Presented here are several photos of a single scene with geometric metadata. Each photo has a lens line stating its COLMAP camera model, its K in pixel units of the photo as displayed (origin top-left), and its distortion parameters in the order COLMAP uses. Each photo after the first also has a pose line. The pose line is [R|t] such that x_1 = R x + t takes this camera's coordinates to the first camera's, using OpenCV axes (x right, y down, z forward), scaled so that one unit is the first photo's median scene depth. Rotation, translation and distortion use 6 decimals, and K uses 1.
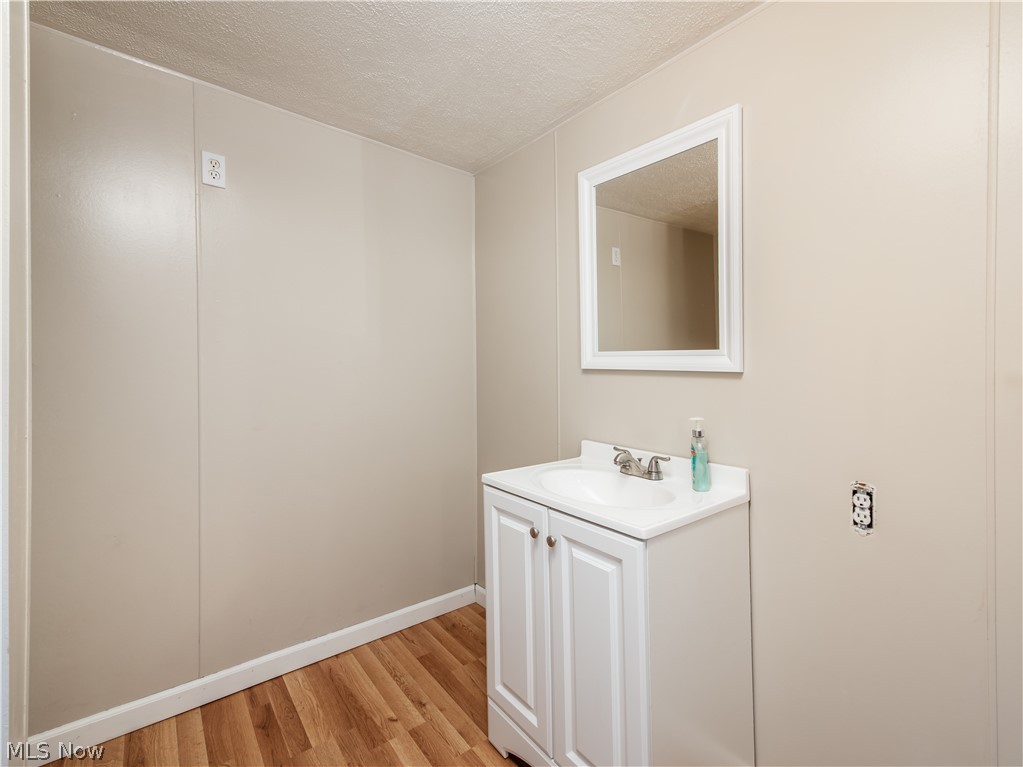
lens RADIAL K [[470.2, 0, 512.7], [0, 470.2, 374.7], [0, 0, 1]] dist [0.003549, 0.000398]
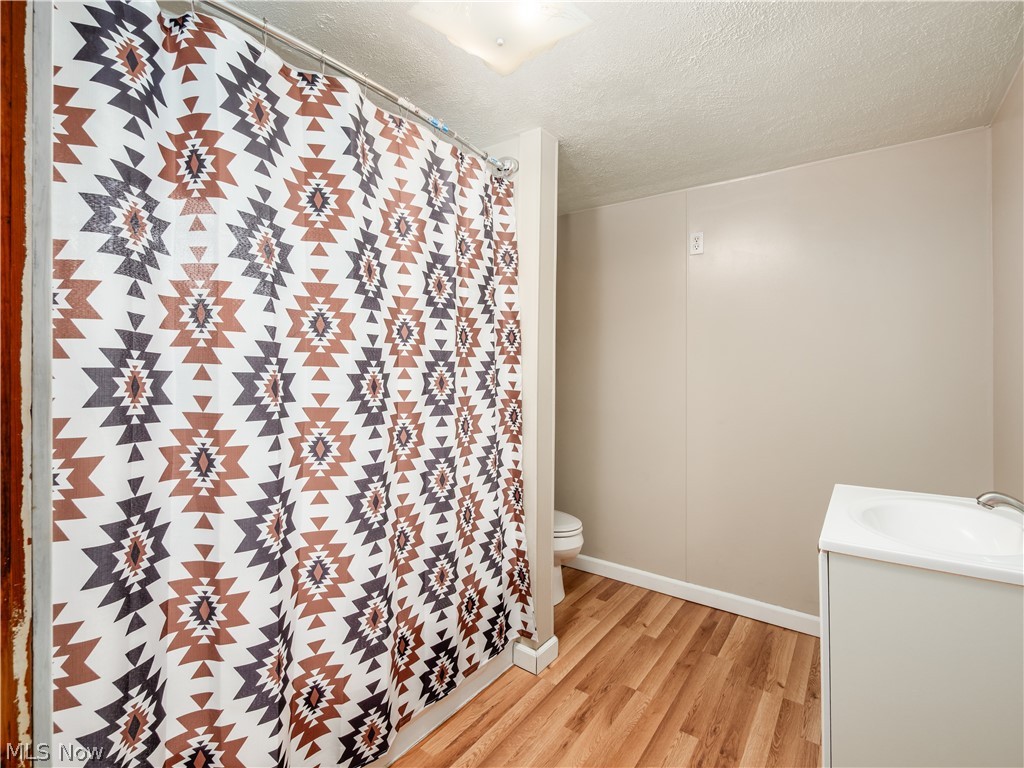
lens RADIAL K [[470.7, 0, 512.2], [0, 470.7, 379.9], [0, 0, 1]] dist [0.003549, 0.000398]
pose [[0.262563, 0.014021, -0.964813, 0.646196], [-0.014501, 0.999839, 0.010584, -0.012651], [0.964806, 0.011212, 0.262724, 0.056673]]
